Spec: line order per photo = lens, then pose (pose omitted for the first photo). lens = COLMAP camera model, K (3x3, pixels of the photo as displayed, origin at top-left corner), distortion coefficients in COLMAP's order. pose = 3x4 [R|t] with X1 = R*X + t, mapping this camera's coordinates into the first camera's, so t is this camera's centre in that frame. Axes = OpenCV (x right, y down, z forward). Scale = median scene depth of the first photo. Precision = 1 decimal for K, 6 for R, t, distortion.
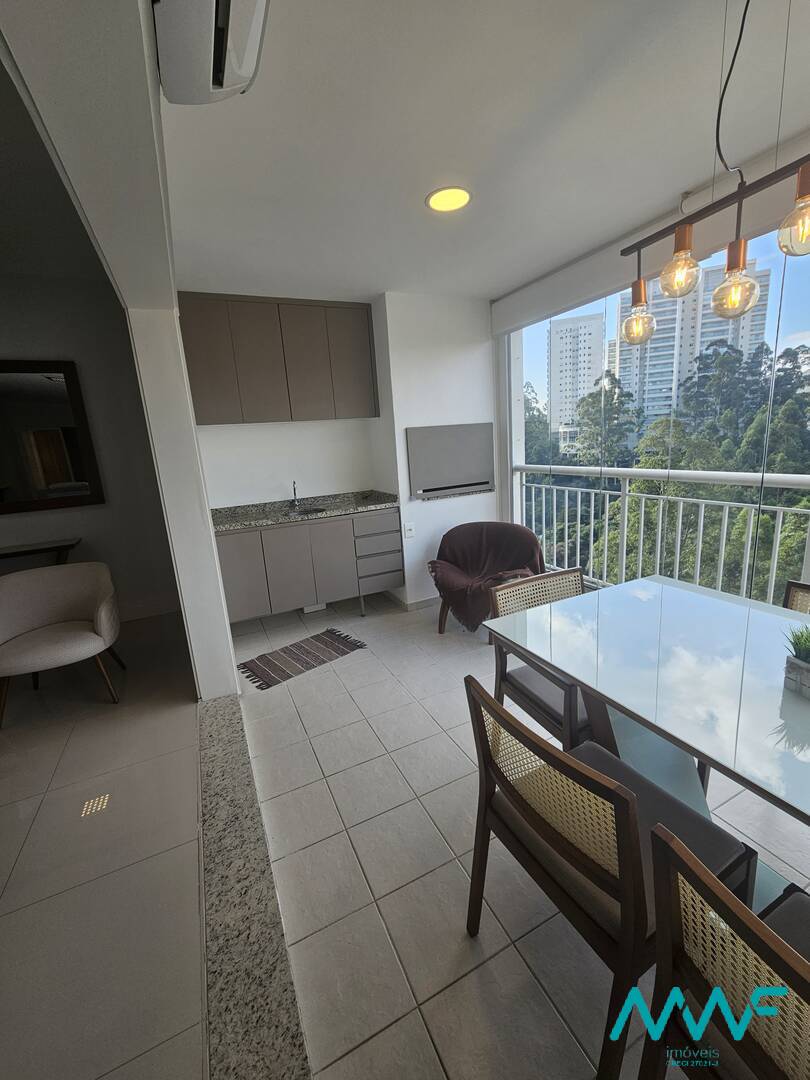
lens RADIAL K [[445.1, 0, 411.5], [0, 445.1, 538.8], [0, 0, 1]] dist [0.001166, 0.000155]
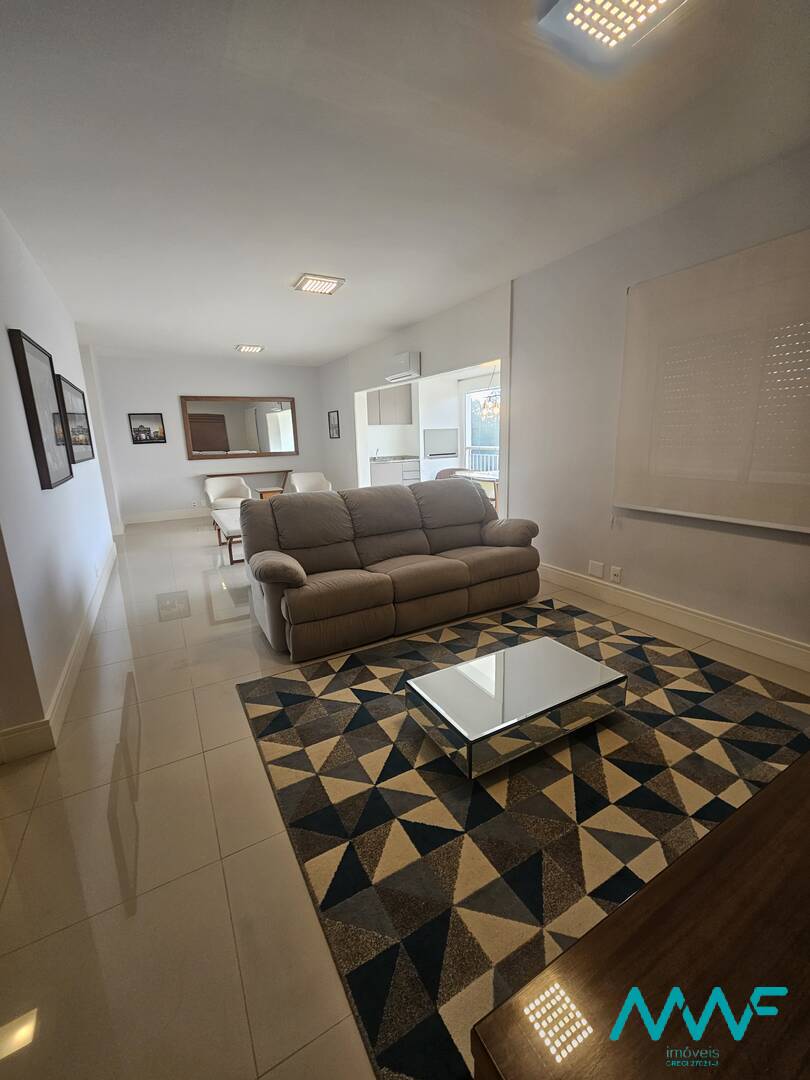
lens RADIAL K [[445.1, 0, 405.0], [0, 445.1, 531.2], [0, 0, 1]] dist [0.001166, 0.000155]
pose [[0.997843, 0.030297, 0.058235, -0.247973], [-0.029517, 0.999463, -0.014202, 0.366068], [-0.058634, 0.012453, 0.998202, -1.501068]]
